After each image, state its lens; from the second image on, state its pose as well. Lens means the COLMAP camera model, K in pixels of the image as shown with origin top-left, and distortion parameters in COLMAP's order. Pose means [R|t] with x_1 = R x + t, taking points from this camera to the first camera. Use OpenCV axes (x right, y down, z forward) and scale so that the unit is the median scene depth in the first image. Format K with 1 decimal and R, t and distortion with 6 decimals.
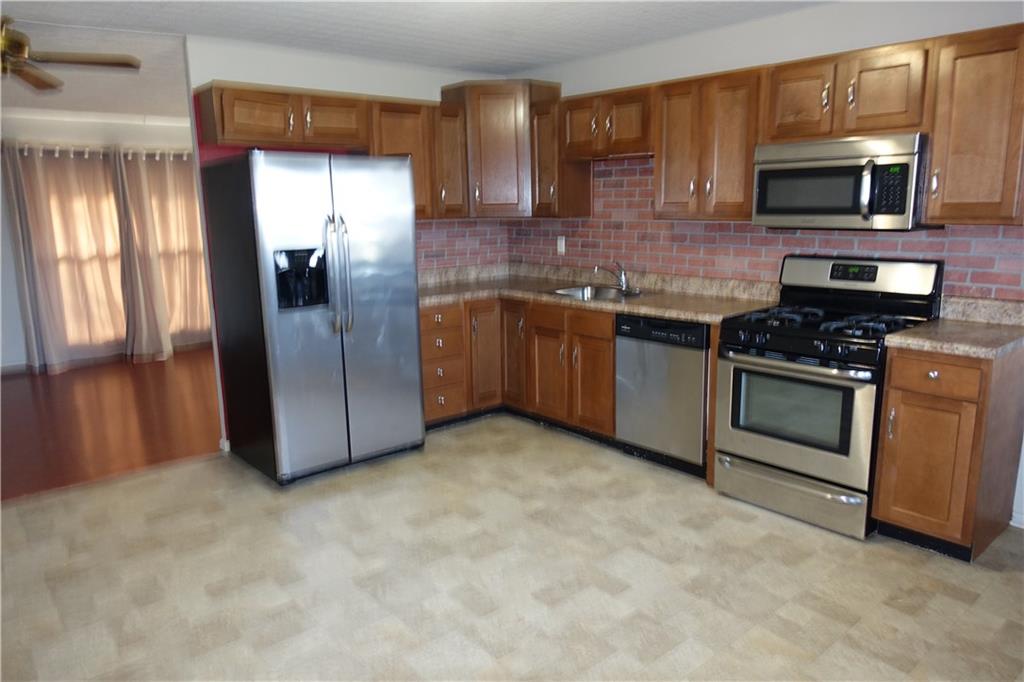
lens RADIAL K [[708.3, 0, 509.4], [0, 708.3, 344.2], [0, 0, 1]] dist [0.002138, 0.003158]
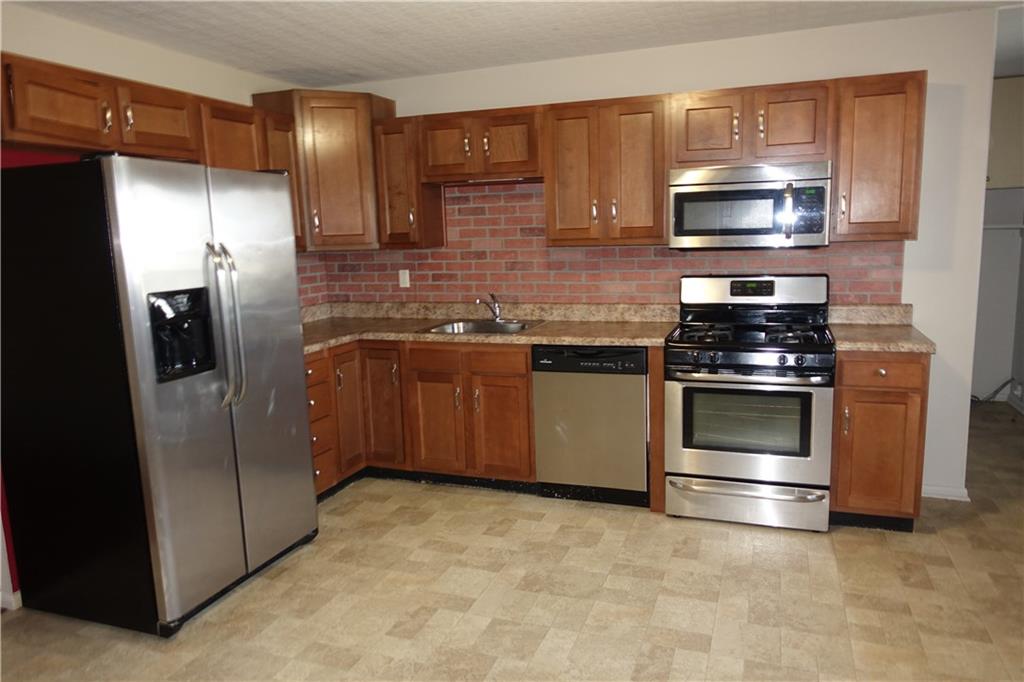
lens RADIAL K [[708.3, 0, 501.7], [0, 708.3, 345.9], [0, 0, 1]] dist [0.002138, 0.003158]
pose [[0.875839, -0.086703, 0.474752, -0.350606], [0.111233, 0.993510, -0.023763, -0.028985], [-0.469610, 0.073621, 0.879799, 0.219596]]
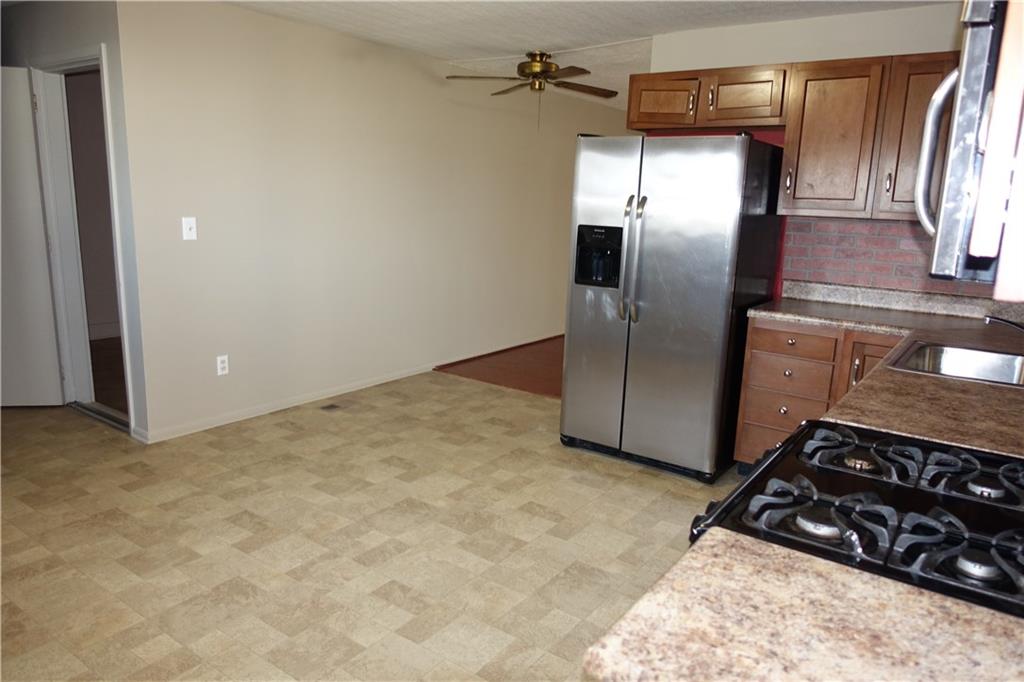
lens RADIAL K [[708.3, 0, 517.7], [0, 708.3, 334.3], [0, 0, 1]] dist [0.002138, 0.003158]
pose [[0.244357, 0.214050, -0.945765, 0.679505], [-0.230225, 0.960251, 0.157845, -0.119920], [0.941959, 0.179168, 0.283924, 0.608406]]
